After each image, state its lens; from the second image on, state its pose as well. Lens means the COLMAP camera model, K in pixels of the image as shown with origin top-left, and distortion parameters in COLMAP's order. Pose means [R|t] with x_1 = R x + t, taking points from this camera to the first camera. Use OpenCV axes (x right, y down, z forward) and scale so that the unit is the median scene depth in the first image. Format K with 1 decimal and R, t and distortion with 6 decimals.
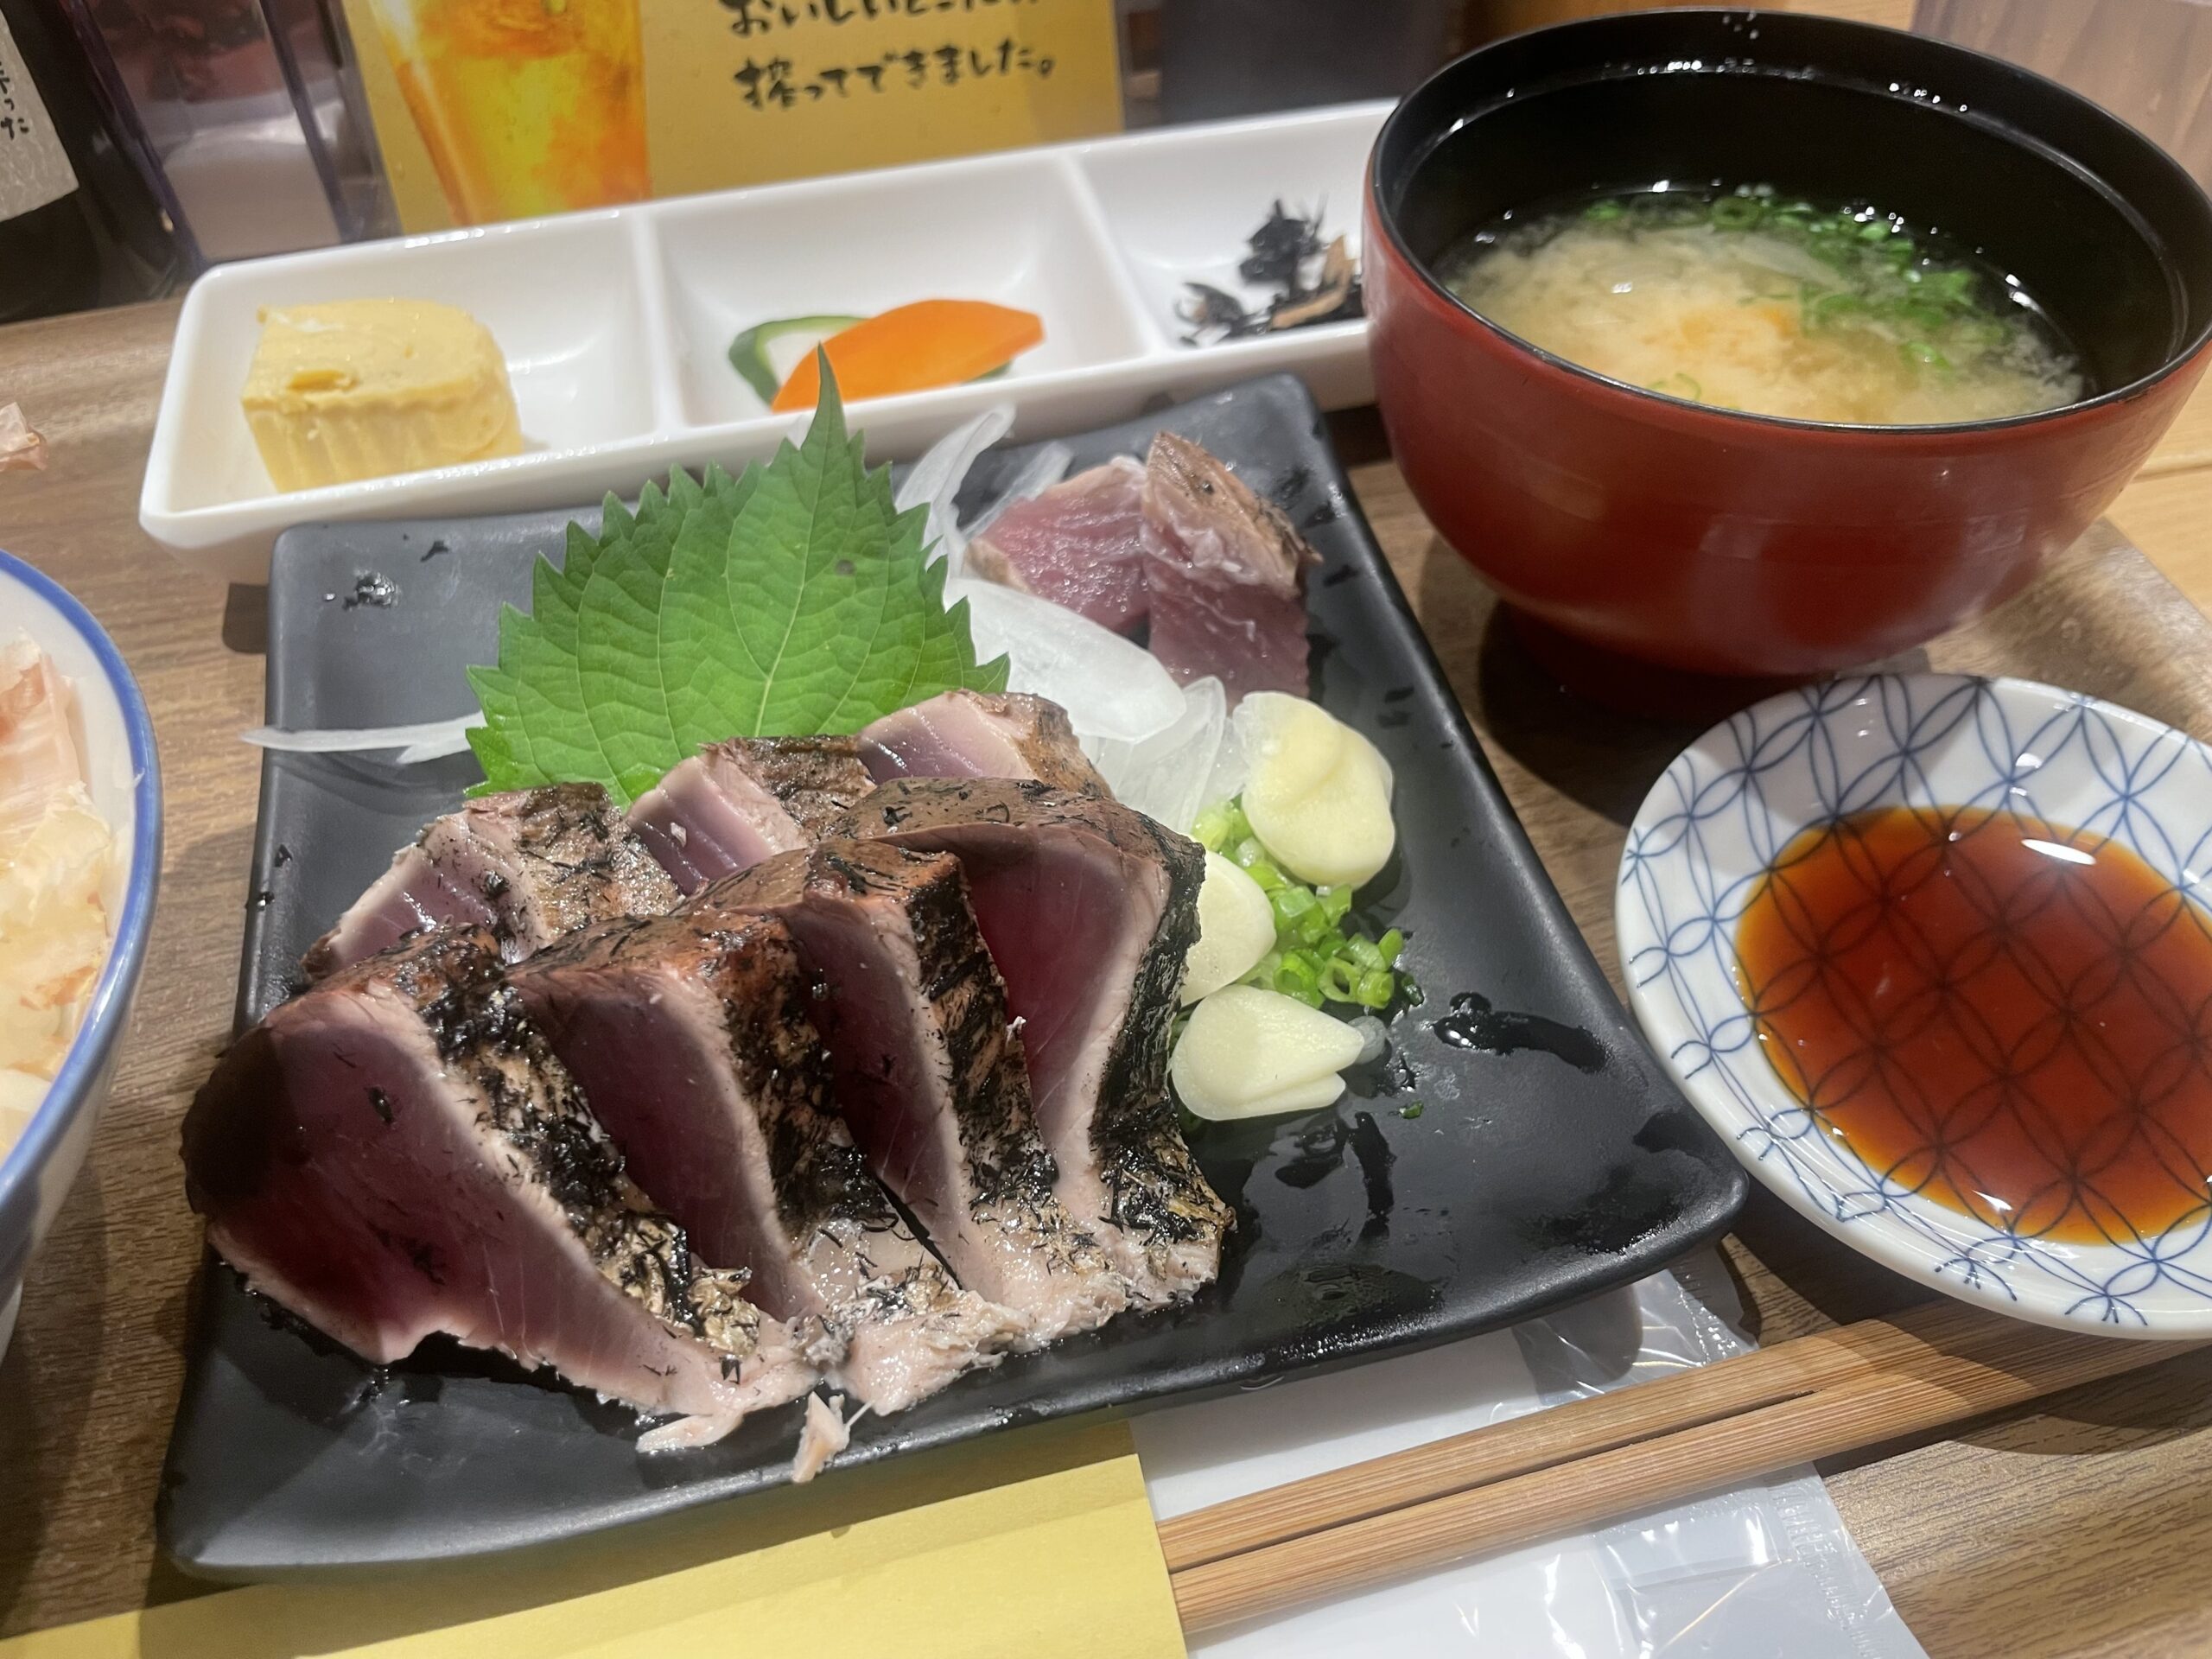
lens RADIAL K [[1706.8, 0, 1106.0], [0, 1706.8, 829.5], [0, 0, 1]] dist [0.085664, -0.125357]
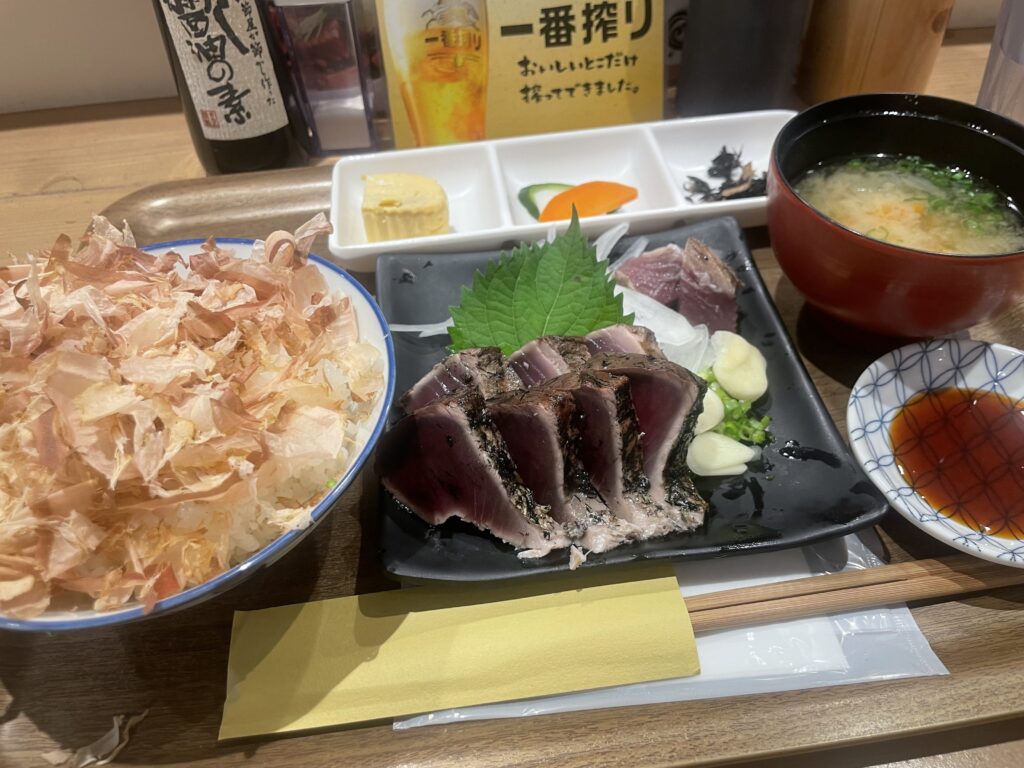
lens RADIAL K [[790.1, 0, 512.0], [0, 790.1, 384.0], [0, 0, 1]] dist [0.085664, -0.125357]
pose [[0.994071, 0.069319, -0.083769, -0.141569], [-0.070102, 0.997519, -0.006447, 0.041501], [0.083114, 0.012281, 0.996464, -0.351406]]
